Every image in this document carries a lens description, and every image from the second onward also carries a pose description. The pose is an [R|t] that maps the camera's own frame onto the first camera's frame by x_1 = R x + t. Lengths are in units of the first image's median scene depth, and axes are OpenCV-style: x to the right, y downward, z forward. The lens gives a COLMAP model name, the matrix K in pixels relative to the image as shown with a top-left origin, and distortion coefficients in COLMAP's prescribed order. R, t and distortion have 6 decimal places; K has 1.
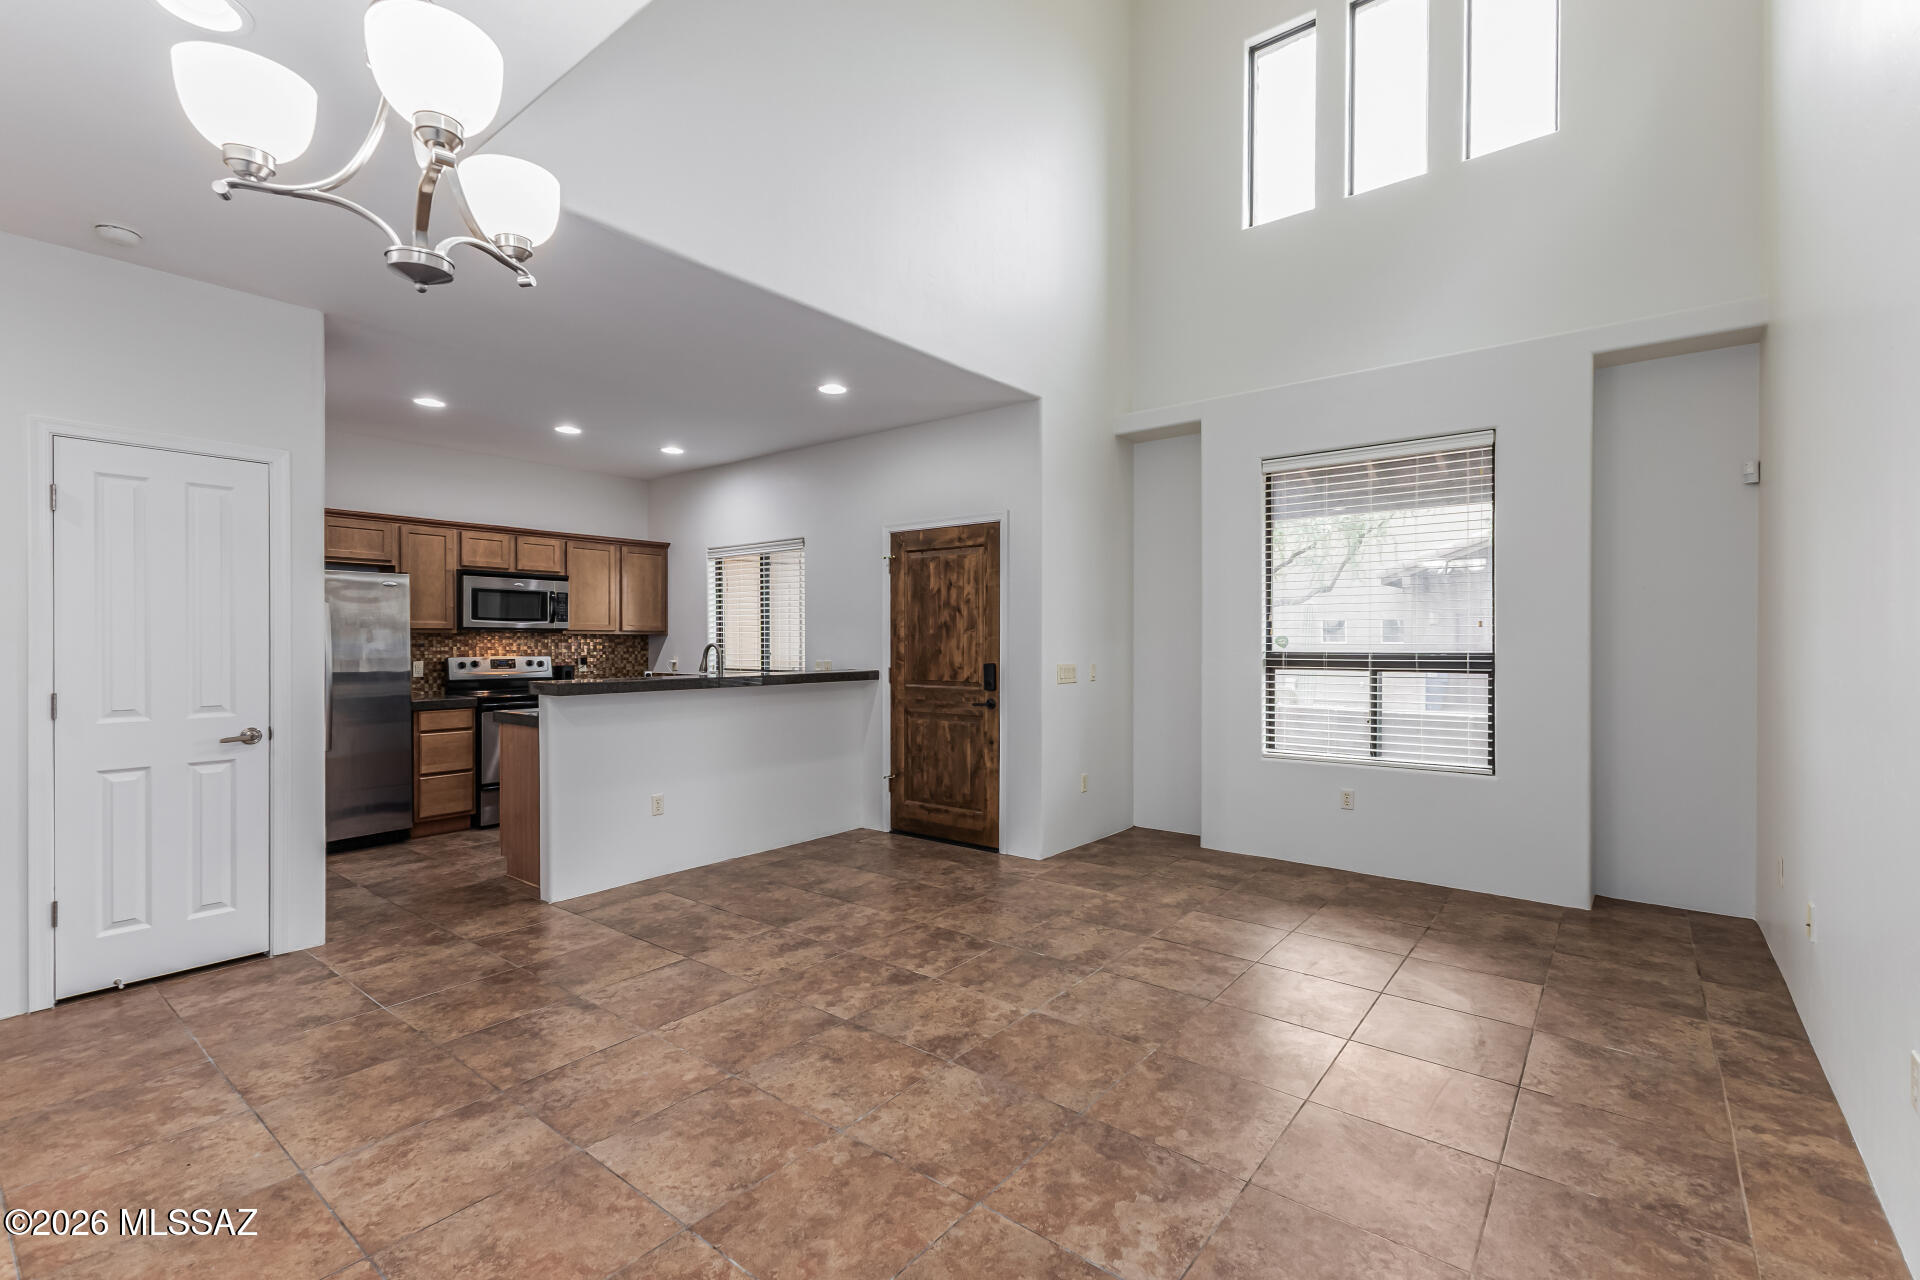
lens RADIAL K [[833.2, 0, 975.6], [0, 833.2, 643.2], [0, 0, 1]] dist [-0.000448, -0.000338]
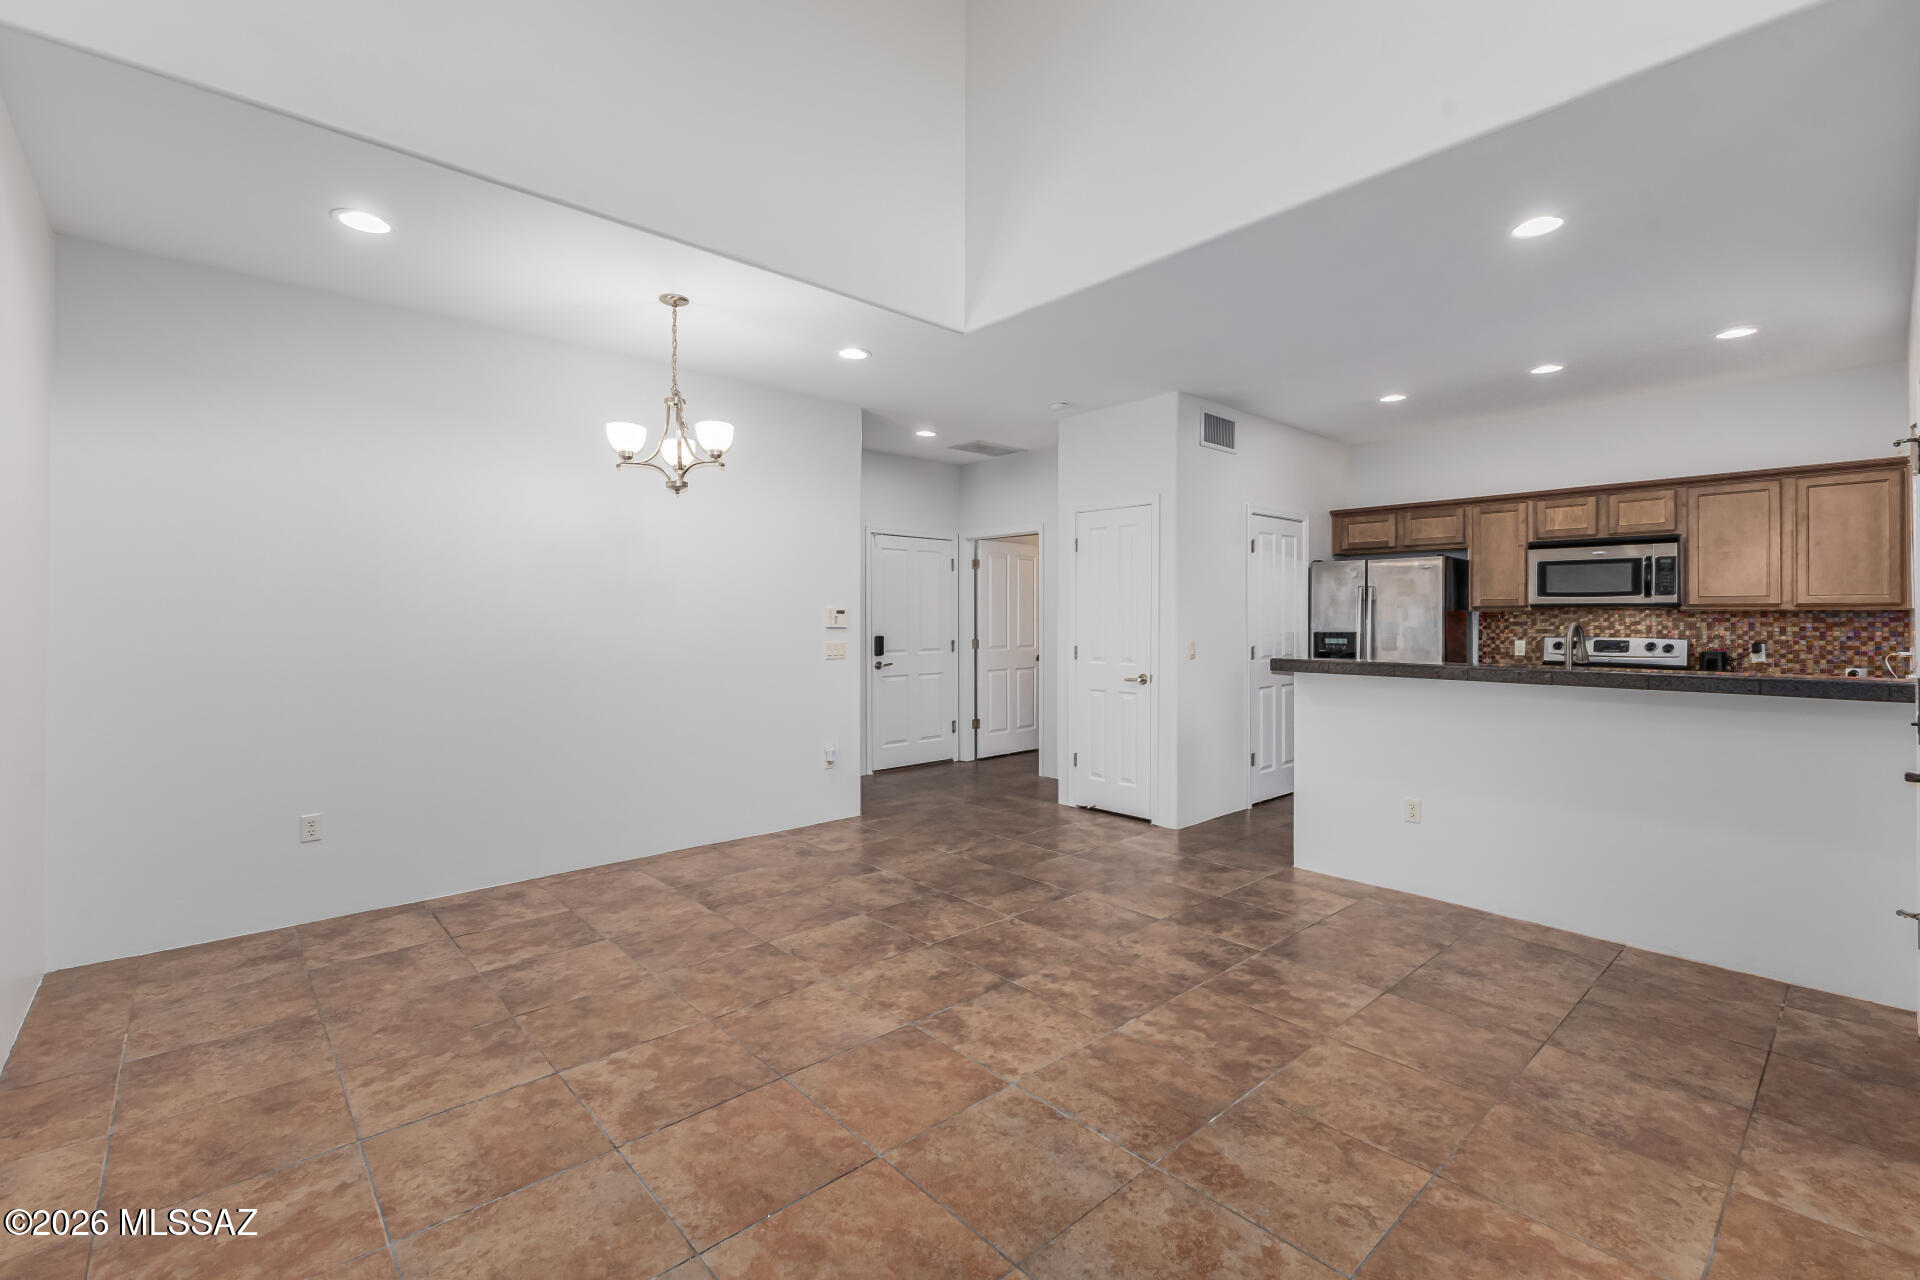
lens RADIAL K [[840.2, 0, 965.2], [0, 840.2, 615.5], [0, 0, 1]] dist [0.004244, -0.000064]
pose [[-0.174879, -0.002608, -0.984586, 0.512393], [-0.005198, 0.999985, -0.001725, -0.002519], [0.984576, 0.004816, -0.174890, 0.645319]]
